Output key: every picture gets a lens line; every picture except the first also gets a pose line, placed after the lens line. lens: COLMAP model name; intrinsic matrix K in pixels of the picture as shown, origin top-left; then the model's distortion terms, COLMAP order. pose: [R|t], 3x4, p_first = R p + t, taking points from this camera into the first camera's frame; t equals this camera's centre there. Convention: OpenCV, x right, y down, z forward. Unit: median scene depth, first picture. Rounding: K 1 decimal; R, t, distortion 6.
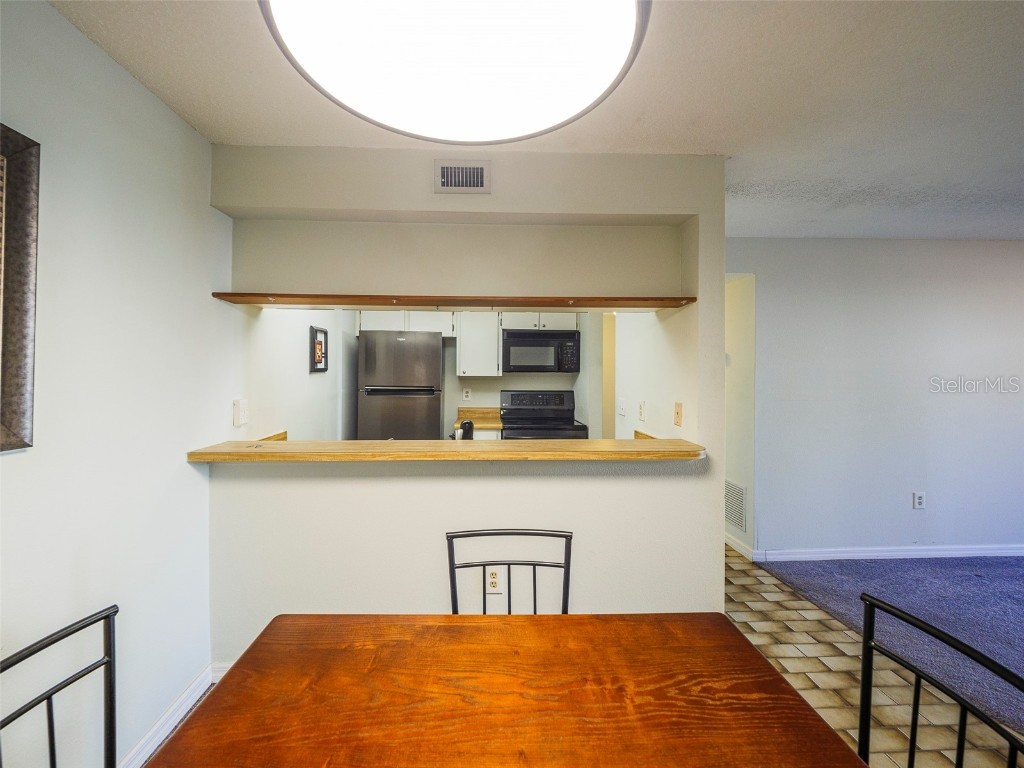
lens RADIAL K [[445.3, 0, 501.8], [0, 445.3, 376.5], [0, 0, 1]] dist [0.002766, -0.005594]
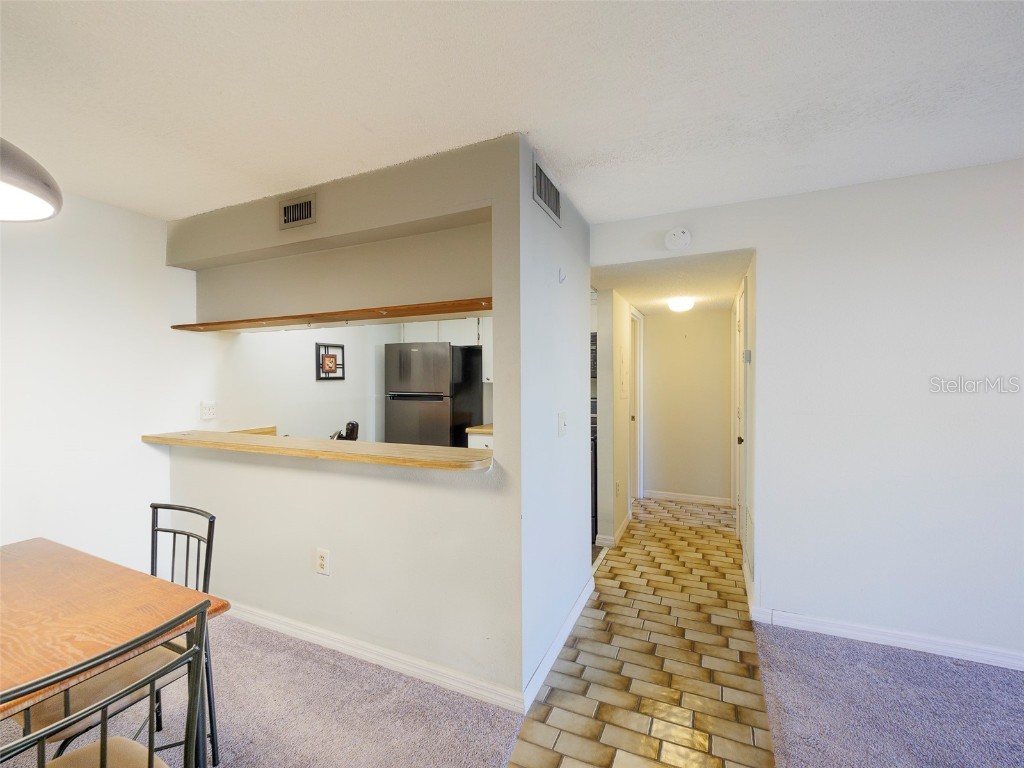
lens RADIAL K [[446.4, 0, 496.4], [0, 446.4, 382.7], [0, 0, 1]] dist [0.008090, -0.000053]
pose [[0.888847, -0.010528, -0.458084, 0.420070], [0.009601, 0.999944, -0.004350, 0.004662], [0.458104, -0.000531, 0.888898, 0.089046]]
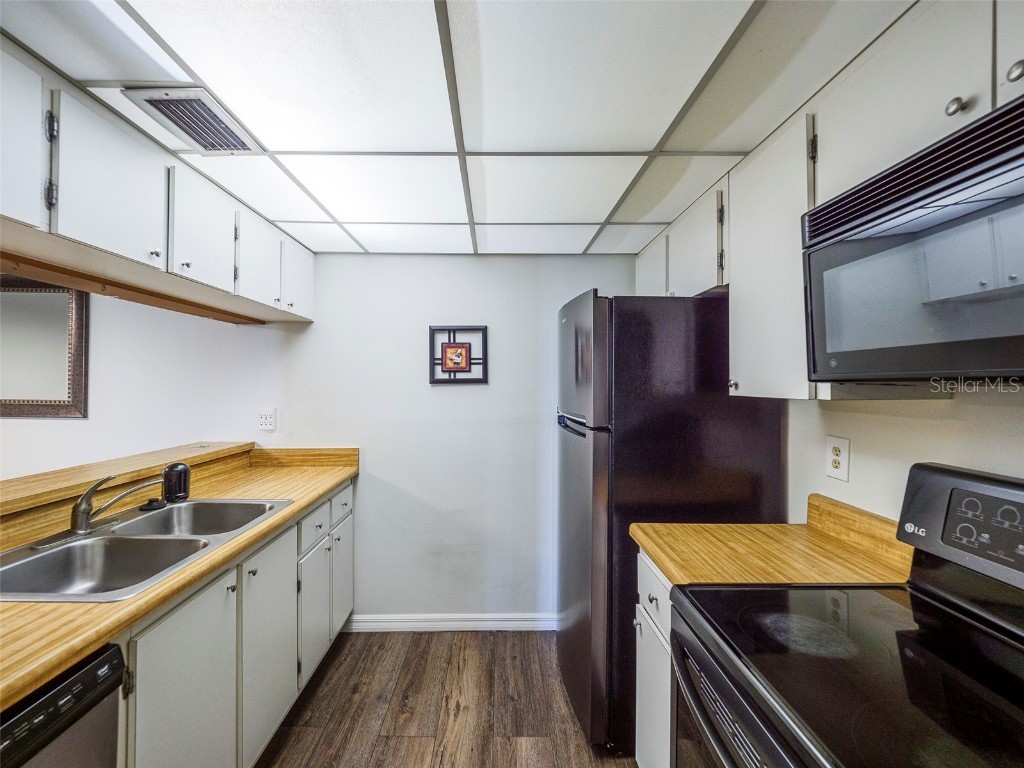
lens RADIAL K [[459.8, 0, 504.2], [0, 459.8, 377.7], [0, 0, 1]] dist [-0.019364, 0.004025]
pose [[-0.040869, -0.017137, -0.999018, 0.268521], [-0.008802, 0.999820, -0.016791, -0.007534], [0.999126, 0.008107, -0.041013, 0.870539]]
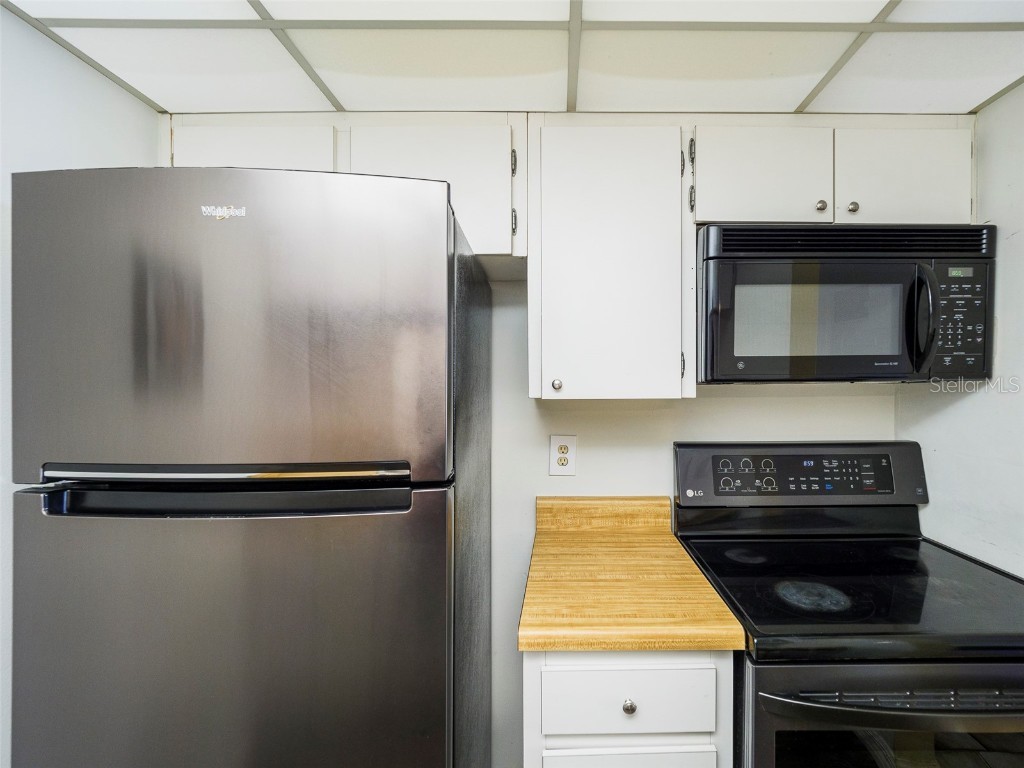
lens RADIAL K [[449.5, 0, 555.6], [0, 449.5, 387.2], [0, 0, 1]] dist [0.019623, -0.020474]
pose [[0.998926, -0.010883, -0.045032, -0.076026], [0.010718, 0.999935, -0.003893, -0.007554], [0.045071, 0.003406, 0.998978, 0.753438]]
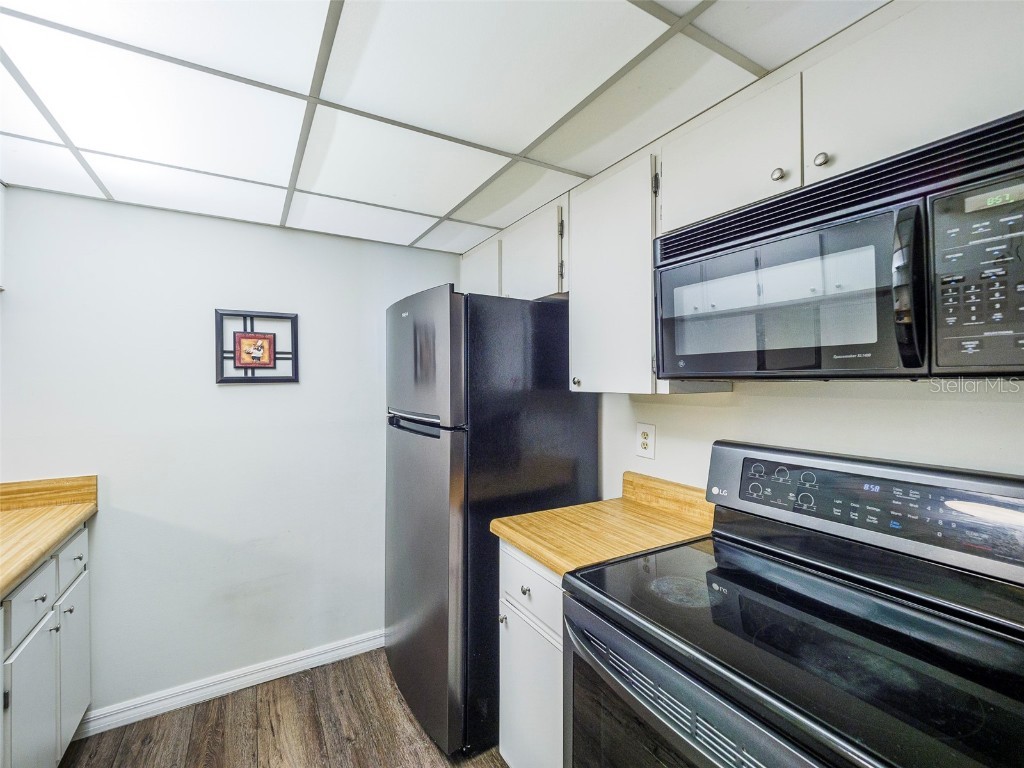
lens RADIAL K [[449.6, 0, 532.1], [0, 449.6, 381.8], [0, 0, 1]] dist [-0.000547, -0.004448]
pose [[0.477692, -0.005084, -0.878513, 0.231601], [-0.000817, 0.999980, -0.006231, -0.007606], [0.878527, 0.003694, 0.477678, 0.812573]]
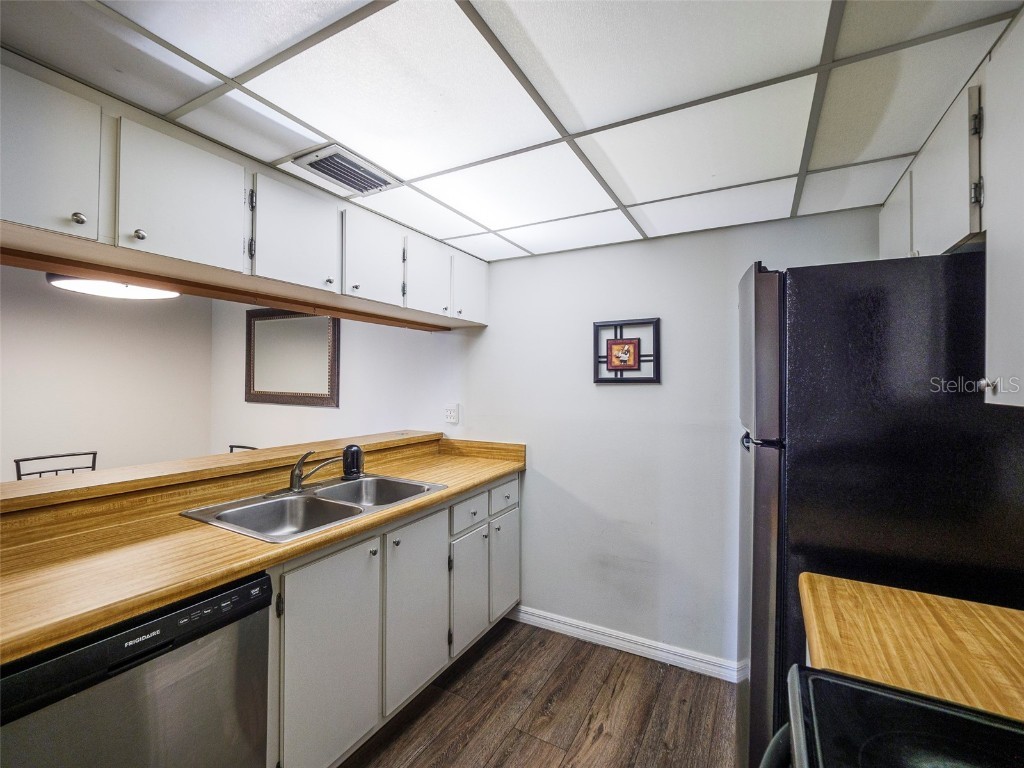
lens RADIAL K [[461.3, 0, 475.1], [0, 461.3, 377.9], [0, 0, 1]] dist [0.014679, -0.023262]
pose [[-0.561590, -0.014002, -0.827297, 0.234099], [-0.013290, 0.999880, -0.007902, -0.008715], [0.827309, 0.006557, -0.561708, 0.950829]]
